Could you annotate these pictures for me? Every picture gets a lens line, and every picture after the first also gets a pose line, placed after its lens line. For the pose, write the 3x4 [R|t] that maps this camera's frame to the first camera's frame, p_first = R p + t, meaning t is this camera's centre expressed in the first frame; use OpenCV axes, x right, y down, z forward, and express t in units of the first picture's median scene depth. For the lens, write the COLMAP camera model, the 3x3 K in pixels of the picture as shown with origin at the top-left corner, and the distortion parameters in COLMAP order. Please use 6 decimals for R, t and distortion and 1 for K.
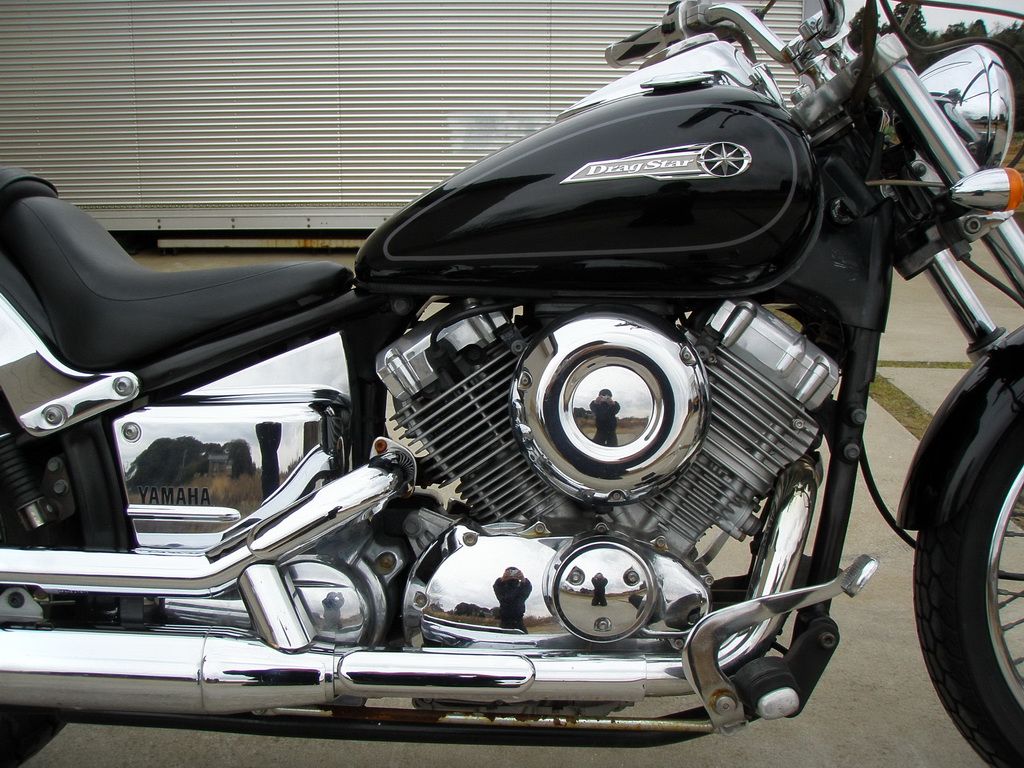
lens RADIAL K [[1140.8, 0, 507.5], [0, 1140.8, 400.0], [0, 0, 1]] dist [-0.208342, 0.202164]
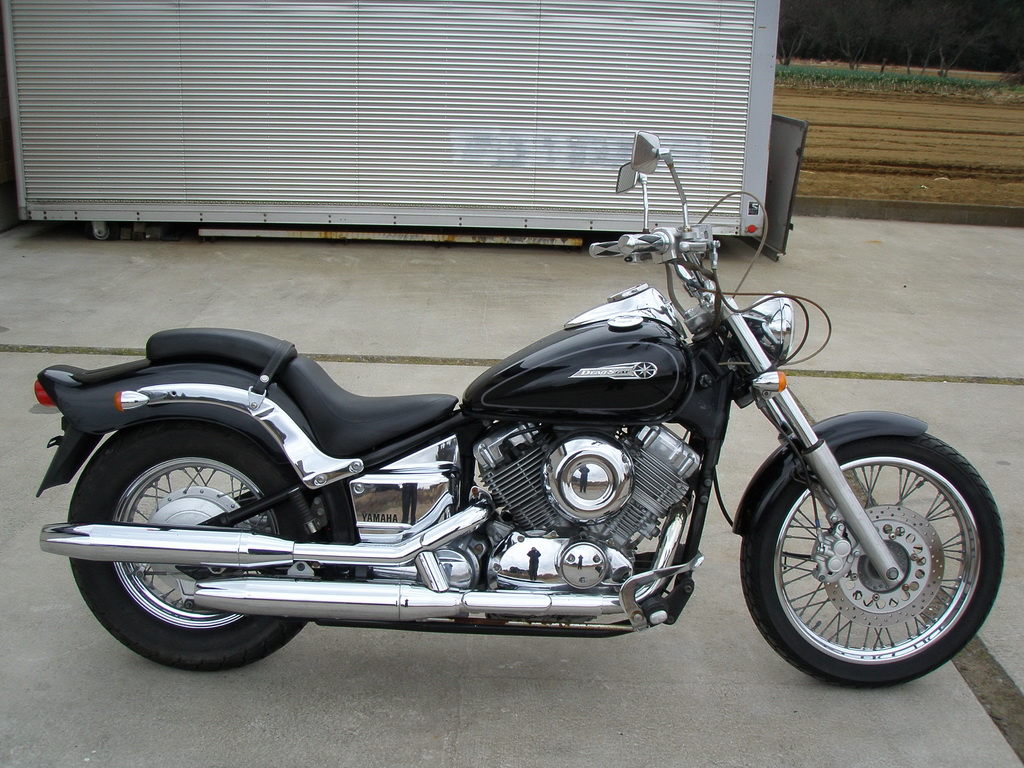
lens RADIAL K [[1140.8, 0, 507.5], [0, 1140.8, 400.0], [0, 0, 1]] dist [-0.208342, 0.202164]
pose [[0.999436, 0.016455, 0.029286, -0.123288], [-0.018343, 0.997689, 0.065428, -0.272090], [-0.028142, -0.065929, 0.997427, -1.086270]]
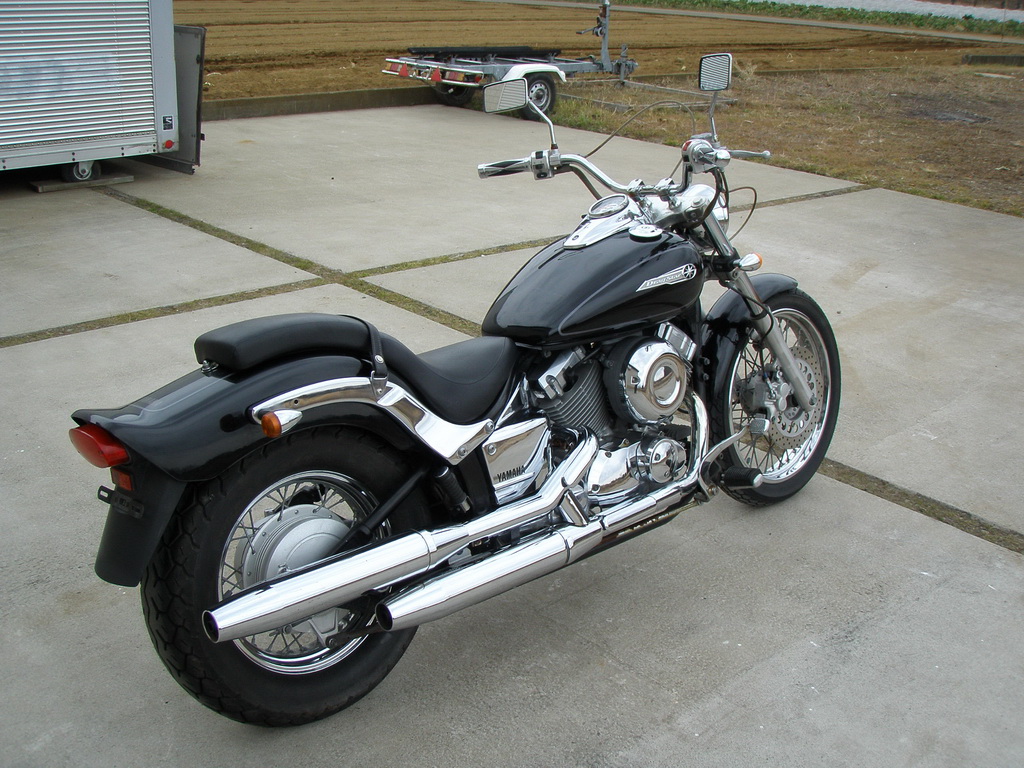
lens RADIAL K [[1140.8, 0, 507.5], [0, 1140.8, 400.0], [0, 0, 1]] dist [-0.208342, 0.202164]
pose [[0.723119, -0.231620, 0.650731, -1.567823], [0.135200, 0.971340, 0.195498, -0.432393], [-0.677362, -0.053390, 0.733710, -0.469897]]
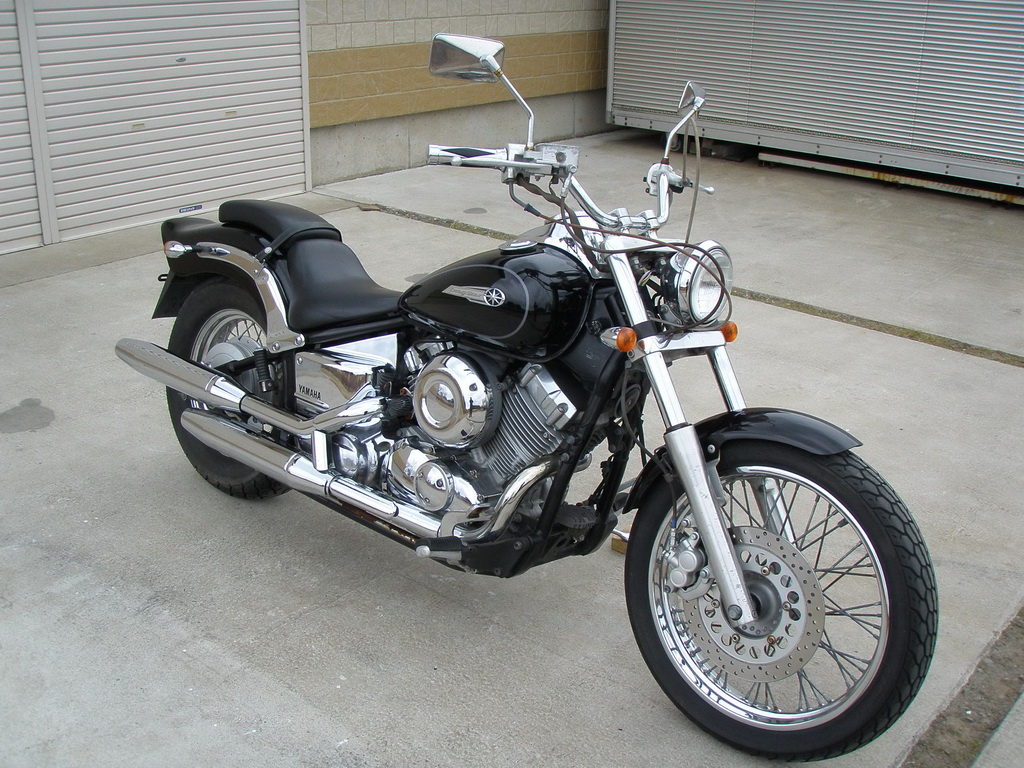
lens RADIAL K [[1140.8, 0, 507.5], [0, 1140.8, 400.0], [0, 0, 1]] dist [-0.208342, 0.202164]
pose [[0.771963, 0.247144, -0.585657, 1.331125], [-0.168218, 0.967904, 0.186719, -0.386465], [0.613006, -0.045622, 0.788760, -0.548201]]
